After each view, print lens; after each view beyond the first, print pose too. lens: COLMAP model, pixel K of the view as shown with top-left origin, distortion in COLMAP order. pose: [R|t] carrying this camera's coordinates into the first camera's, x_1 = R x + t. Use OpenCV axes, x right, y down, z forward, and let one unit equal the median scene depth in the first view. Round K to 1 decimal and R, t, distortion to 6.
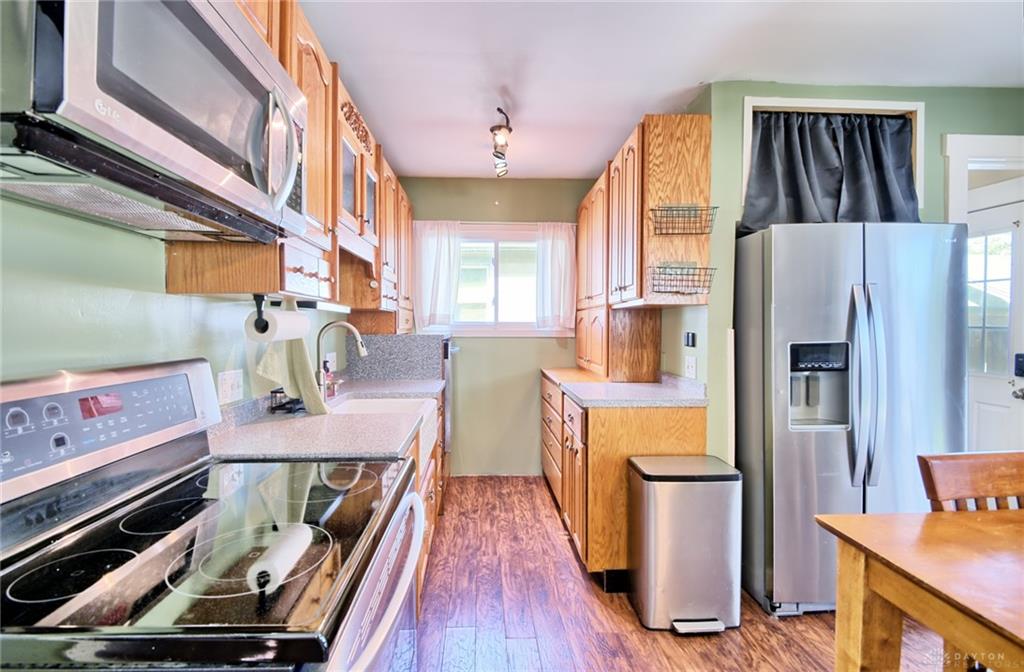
lens RADIAL K [[451.0, 0, 499.4], [0, 451.0, 334.3], [0, 0, 1]] dist [0.015077, -0.015549]
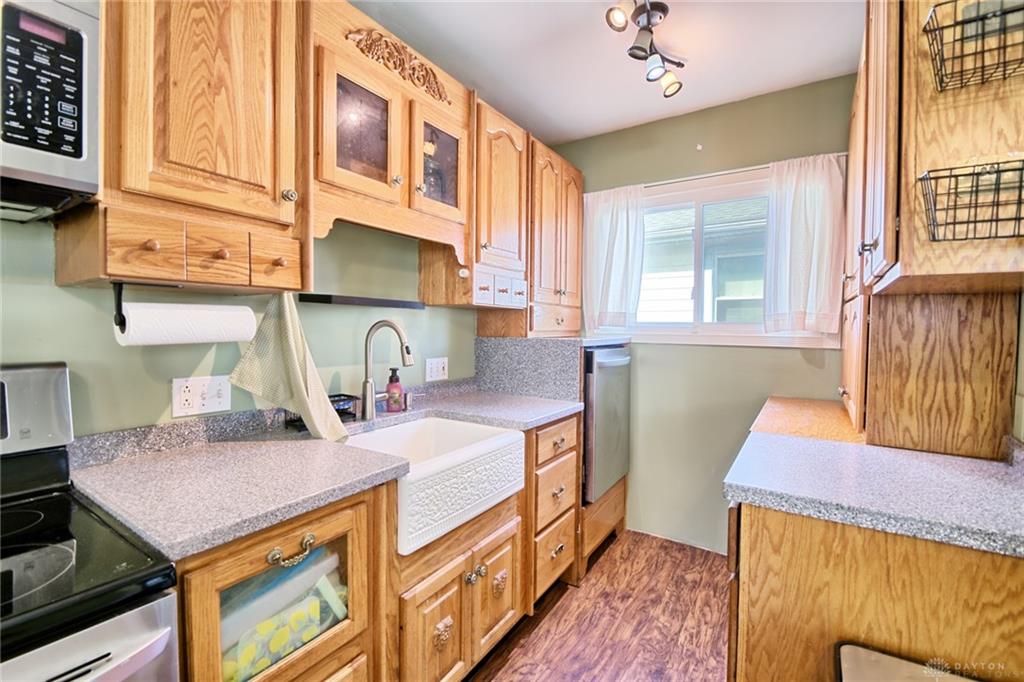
lens RADIAL K [[449.8, 0, 500.9], [0, 449.8, 337.6], [0, 0, 1]] dist [0.009340, -0.012226]
pose [[0.808722, 0.021496, -0.587799, 0.261152], [-0.019699, 0.999761, 0.009459, -0.009128], [0.587862, 0.003929, 0.808952, 0.461354]]
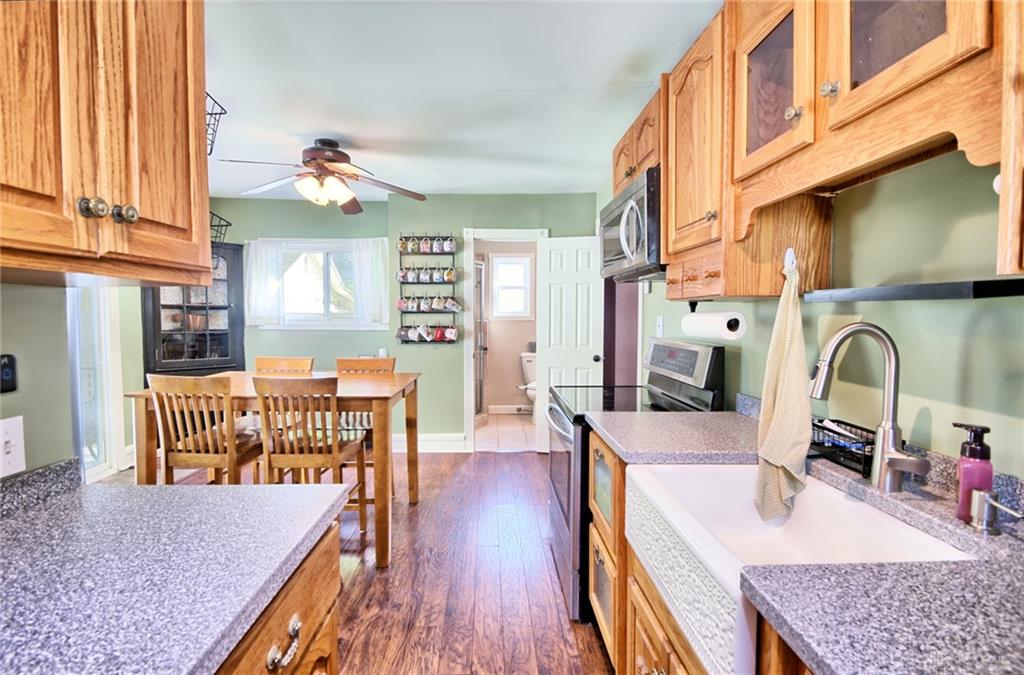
lens RADIAL K [[453.9, 0, 500.0], [0, 453.9, 335.0], [0, 0, 1]] dist [0.018150, -0.018968]
pose [[-0.999848, -0.000685, 0.017420, 0.013105], [0.000435, 0.997938, 0.064186, -0.044538], [-0.017428, 0.064184, -0.997786, 1.425361]]
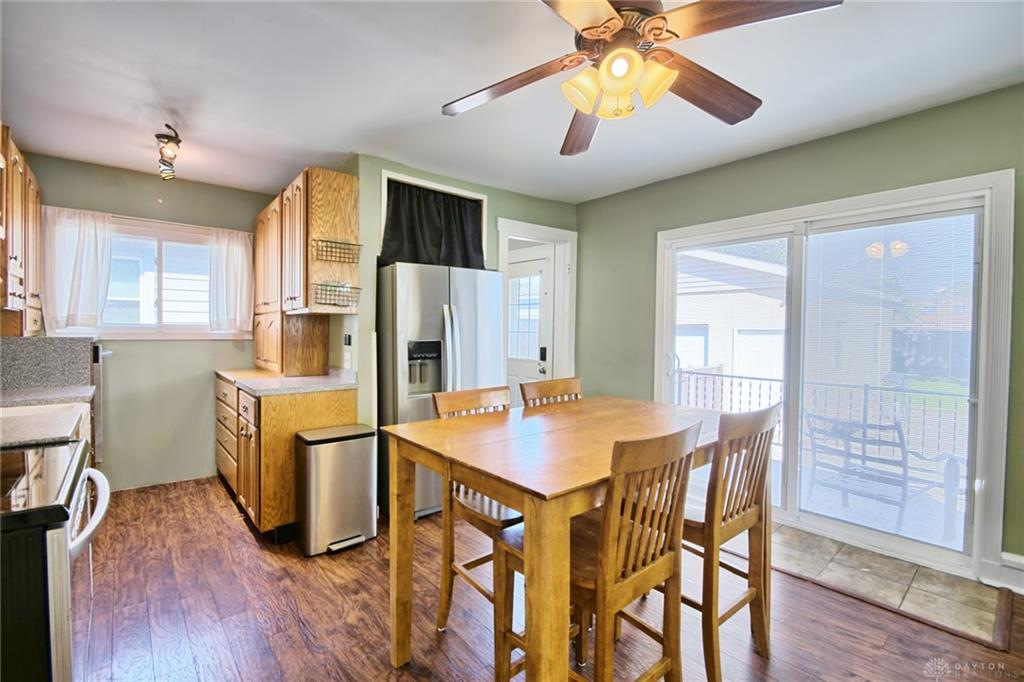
lens RADIAL K [[448.8, 0, 499.3], [0, 448.8, 337.6], [0, 0, 1]] dist [0.016802, -0.018605]
pose [[0.794327, -0.003133, 0.607482, -0.027037], [0.004234, 0.999991, -0.000378, 0.007771], [-0.607476, 0.002872, 0.794333, -0.337381]]
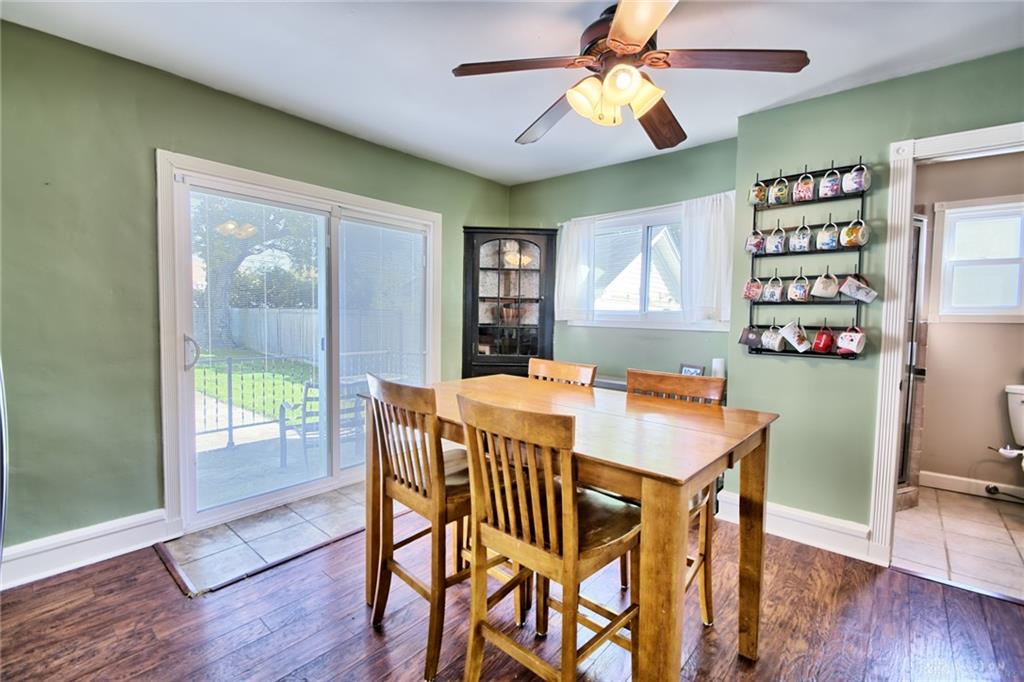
lens RADIAL K [[446.8, 0, 500.5], [0, 446.8, 339.7], [0, 0, 1]] dist [0.007634, -0.011414]
pose [[-0.717448, -0.046636, 0.695049, 0.113739], [0.000803, 0.997700, 0.067772, -0.001837], [-0.696612, 0.049182, -0.715761, 0.823396]]
